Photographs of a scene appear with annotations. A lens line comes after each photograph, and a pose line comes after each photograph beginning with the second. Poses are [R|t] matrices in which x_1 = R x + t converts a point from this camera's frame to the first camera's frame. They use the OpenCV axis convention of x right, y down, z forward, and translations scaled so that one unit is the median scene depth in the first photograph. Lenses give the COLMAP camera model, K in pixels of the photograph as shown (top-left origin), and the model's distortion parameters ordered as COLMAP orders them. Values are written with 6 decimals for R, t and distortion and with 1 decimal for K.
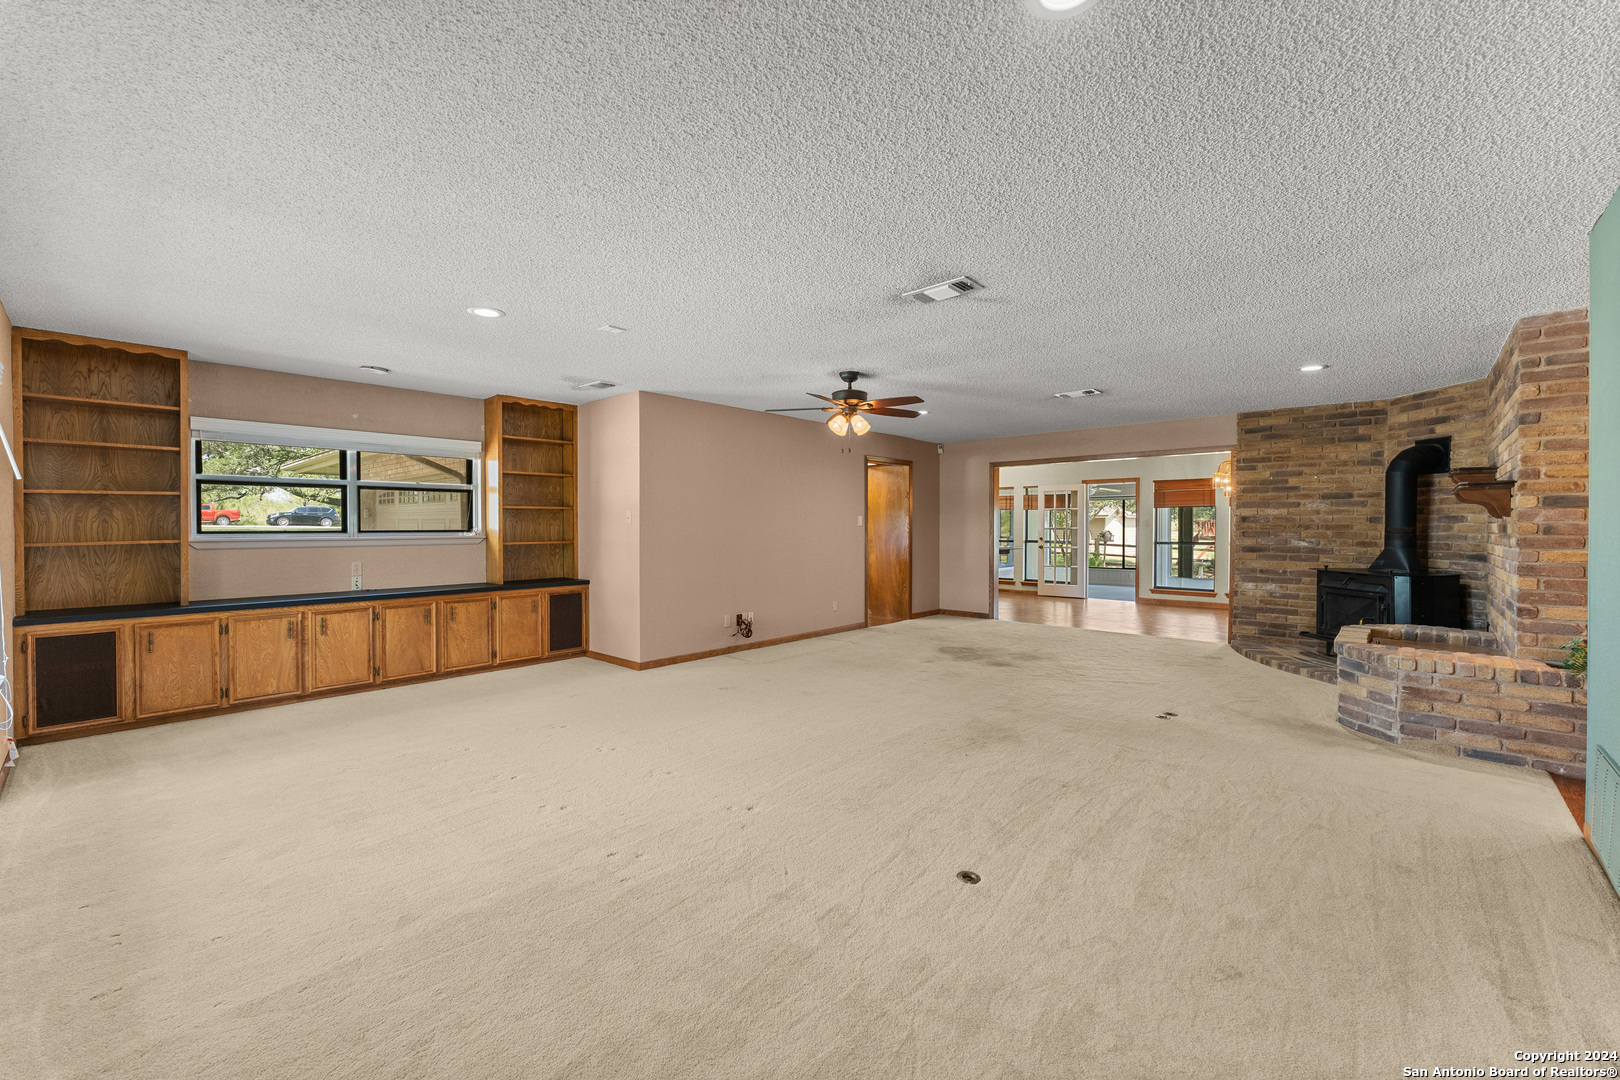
lens RADIAL K [[653.0, 0, 810.9], [0, 653.0, 532.2], [0, 0, 1]] dist [0.008576, -0.002849]
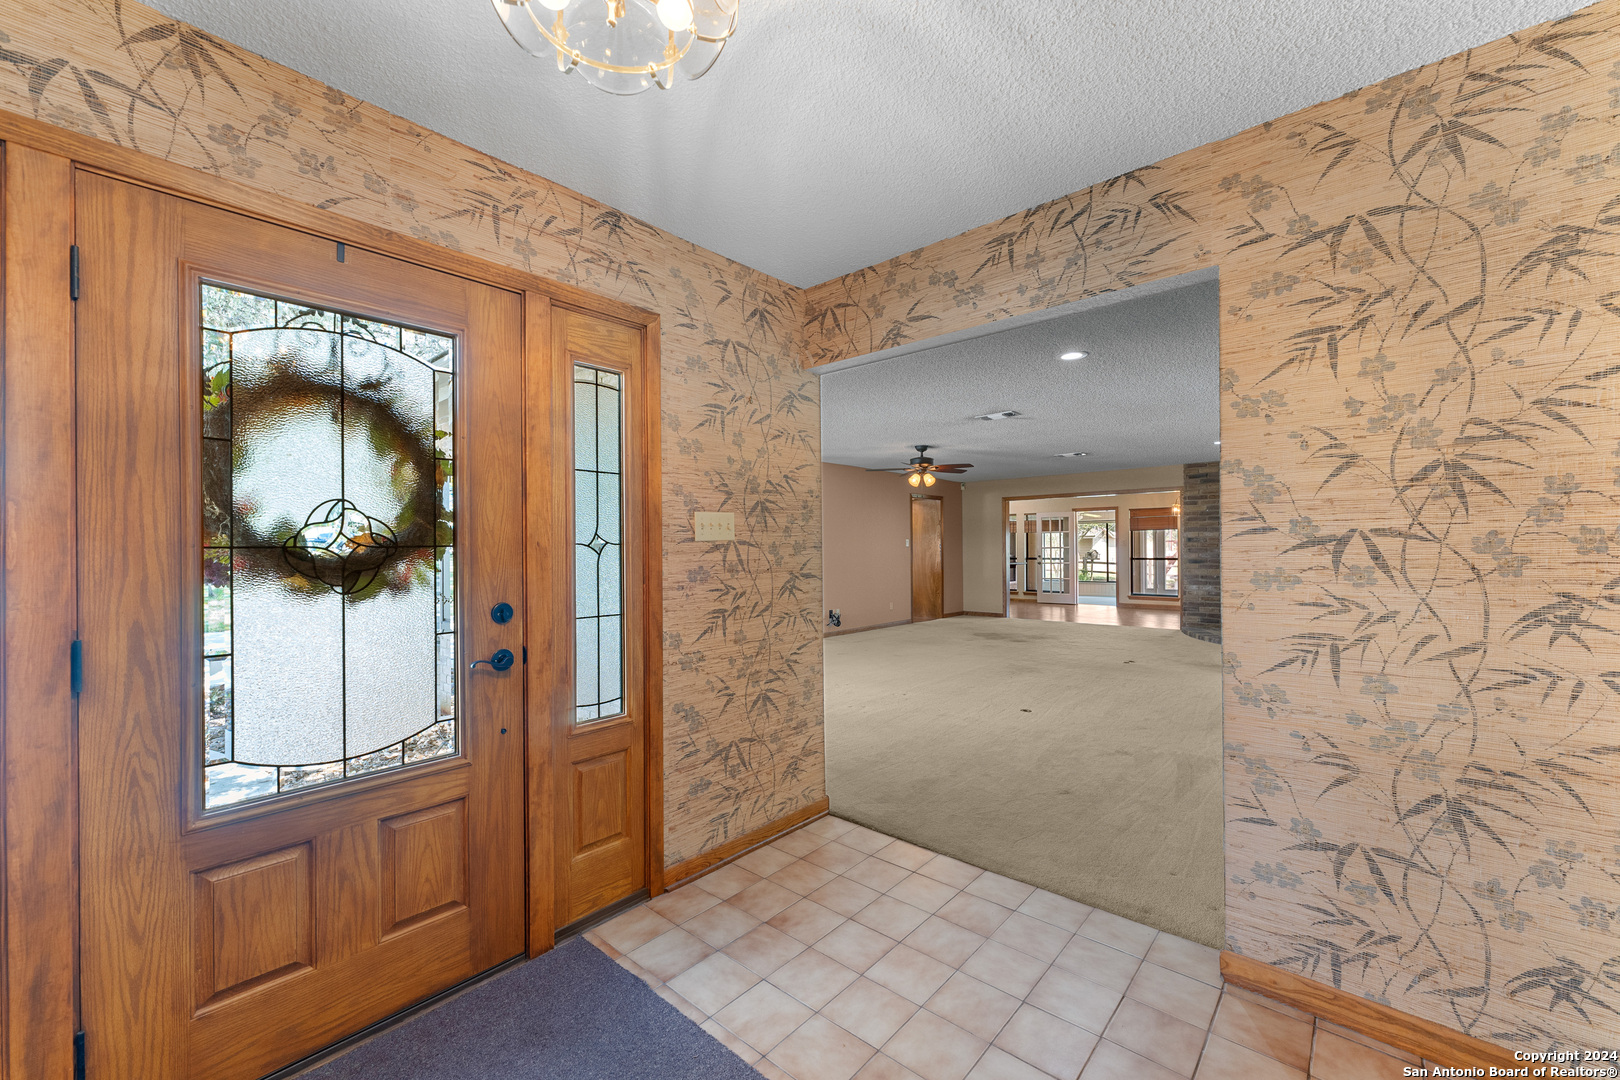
lens RADIAL K [[653.0, 0, 809.0], [0, 653.0, 544.6], [0, 0, 1]] dist [0.008576, -0.002849]
pose [[0.999883, -0.007078, 0.013546, -0.174178], [0.007287, 0.999854, -0.015466, 0.006405], [-0.013434, 0.015563, 0.999789, -0.398439]]
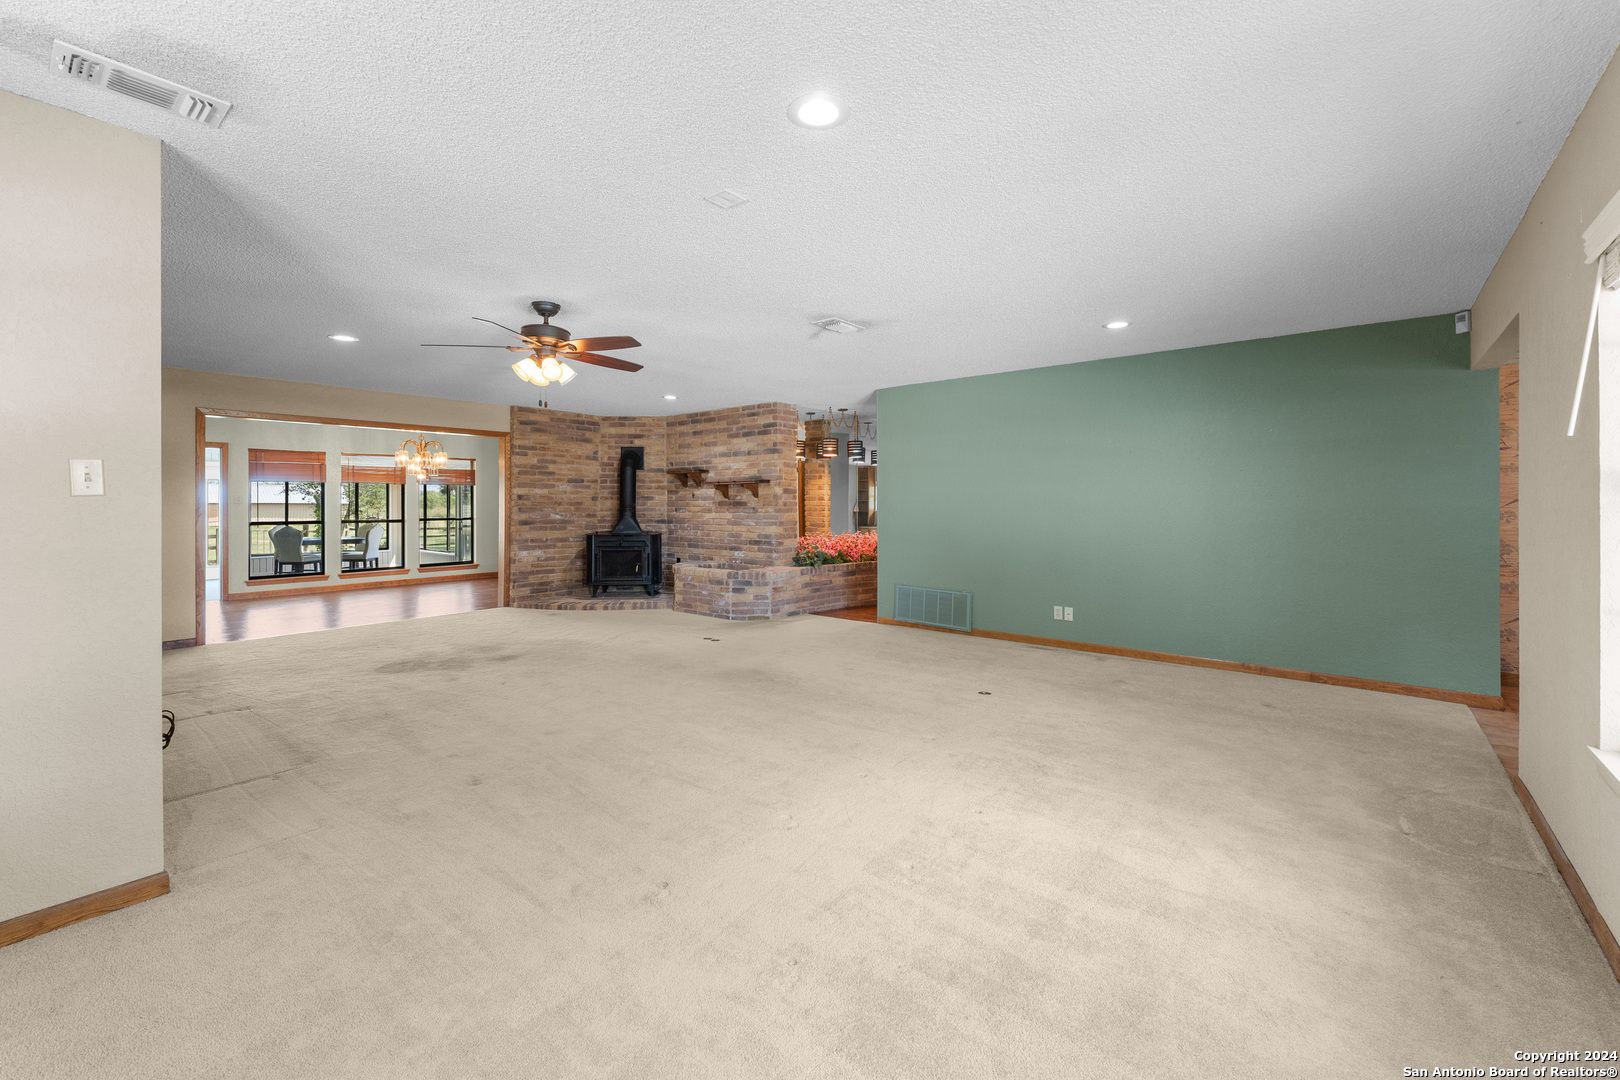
lens RADIAL K [[653.0, 0, 820.1], [0, 653.0, 504.0], [0, 0, 1]] dist [0.008576, -0.002849]
pose [[-0.057734, -0.003386, 0.998326, -0.559223], [0.011792, 0.999922, 0.004074, -0.006446], [-0.998262, 0.012007, -0.057690, 0.559335]]
